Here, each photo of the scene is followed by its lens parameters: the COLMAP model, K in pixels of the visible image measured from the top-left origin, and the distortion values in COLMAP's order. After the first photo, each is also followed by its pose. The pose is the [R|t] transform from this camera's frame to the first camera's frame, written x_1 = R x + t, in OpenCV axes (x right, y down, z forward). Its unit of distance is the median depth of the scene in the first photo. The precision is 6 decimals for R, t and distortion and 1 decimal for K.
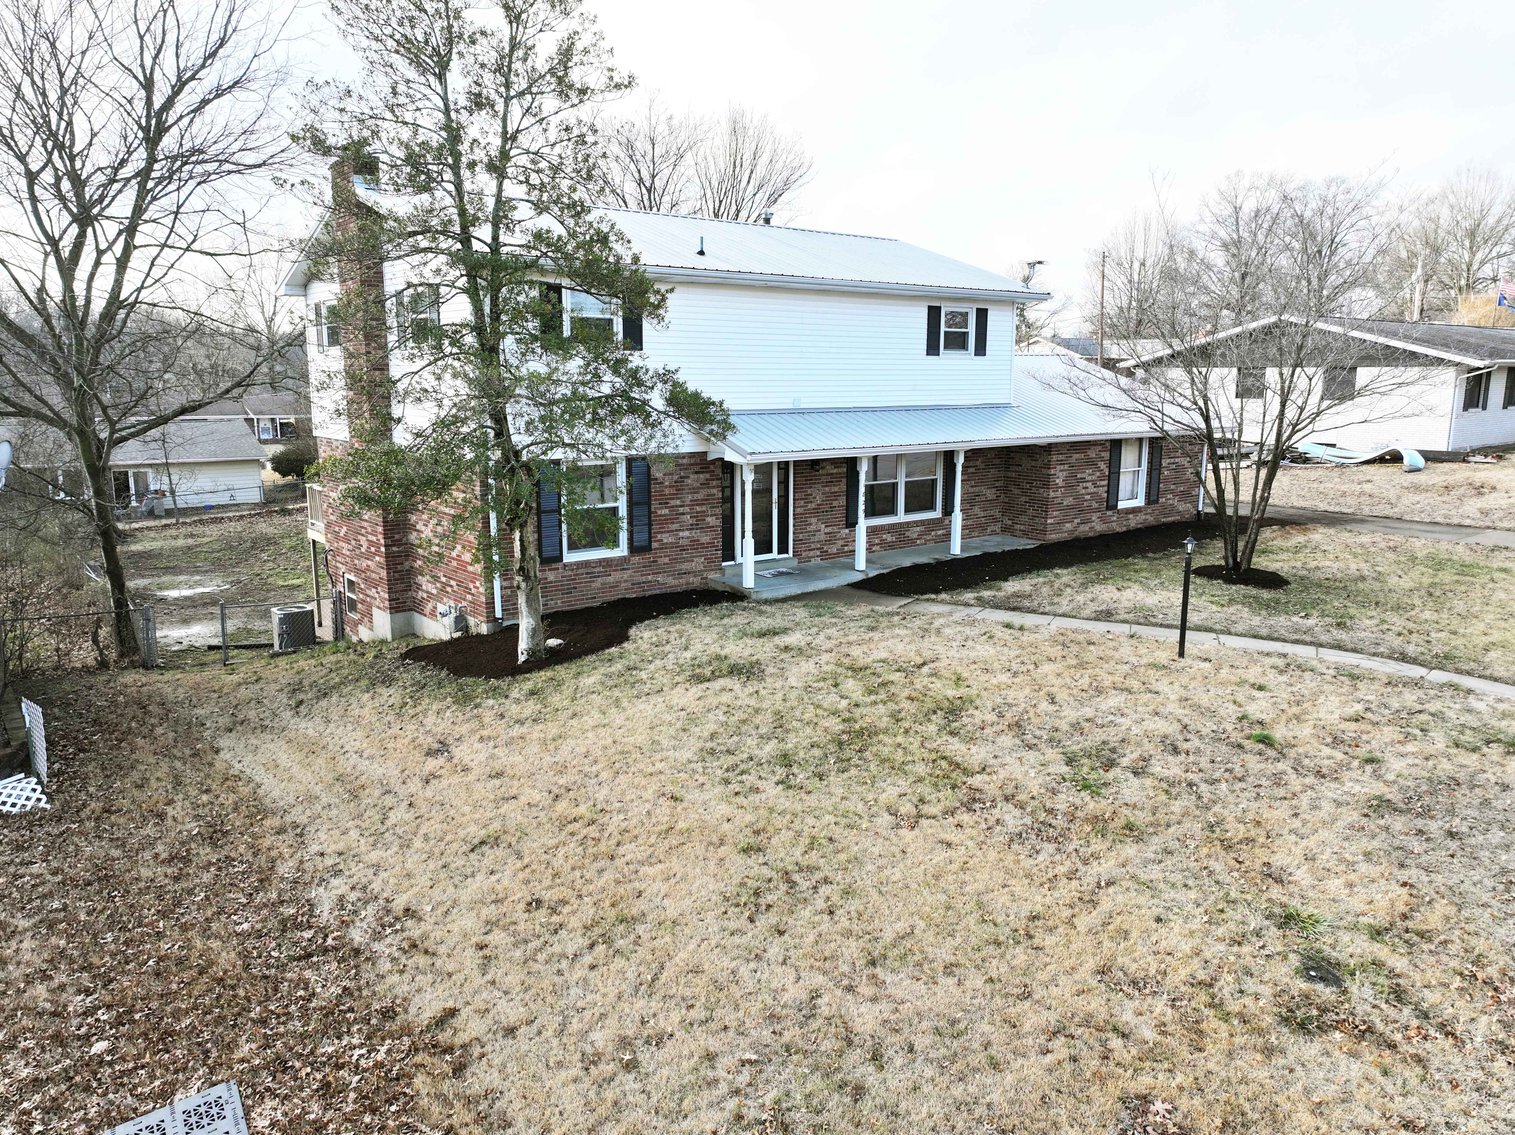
lens RADIAL K [[1051.9, 0, 760.1], [0, 1051.9, 570.9], [0, 0, 1]] dist [0.003260, -0.000486]
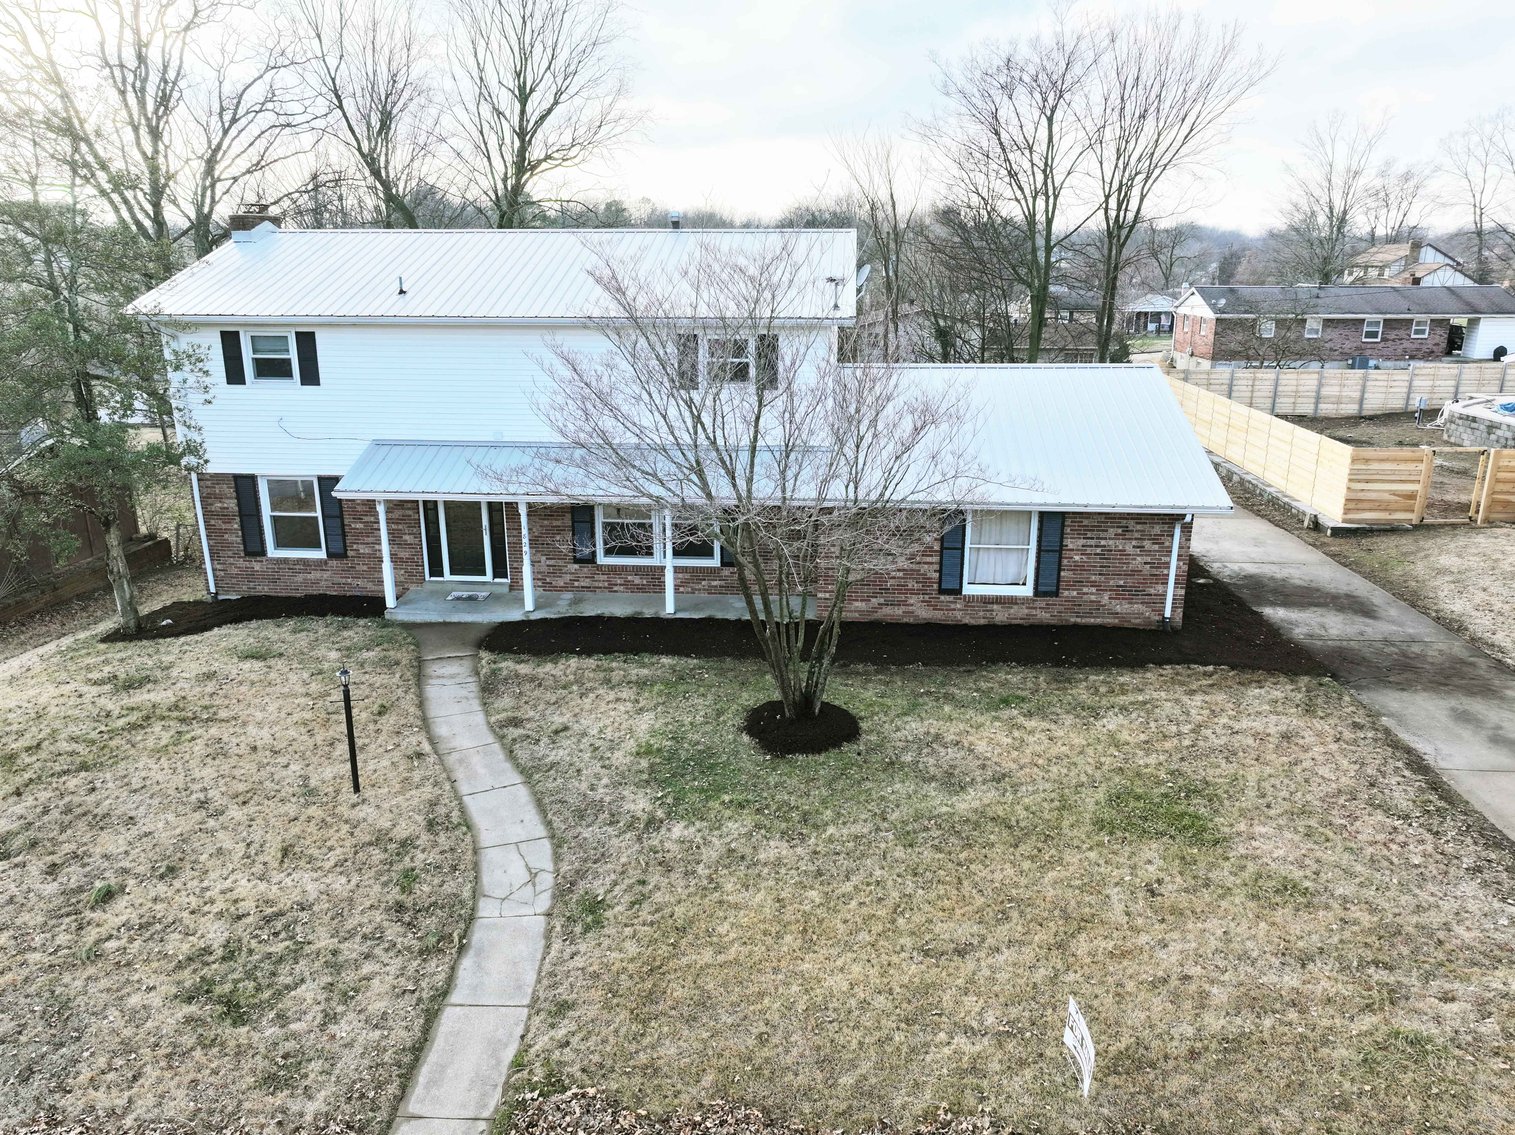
lens RADIAL K [[1051.9, 0, 759.2], [0, 1051.9, 563.7], [0, 0, 1]] dist [0.003260, -0.000486]
pose [[0.743829, 0.183884, -0.642577, 0.918460], [-0.125792, 0.982744, 0.135615, -0.213246], [0.656426, -0.020043, 0.754124, 0.408458]]
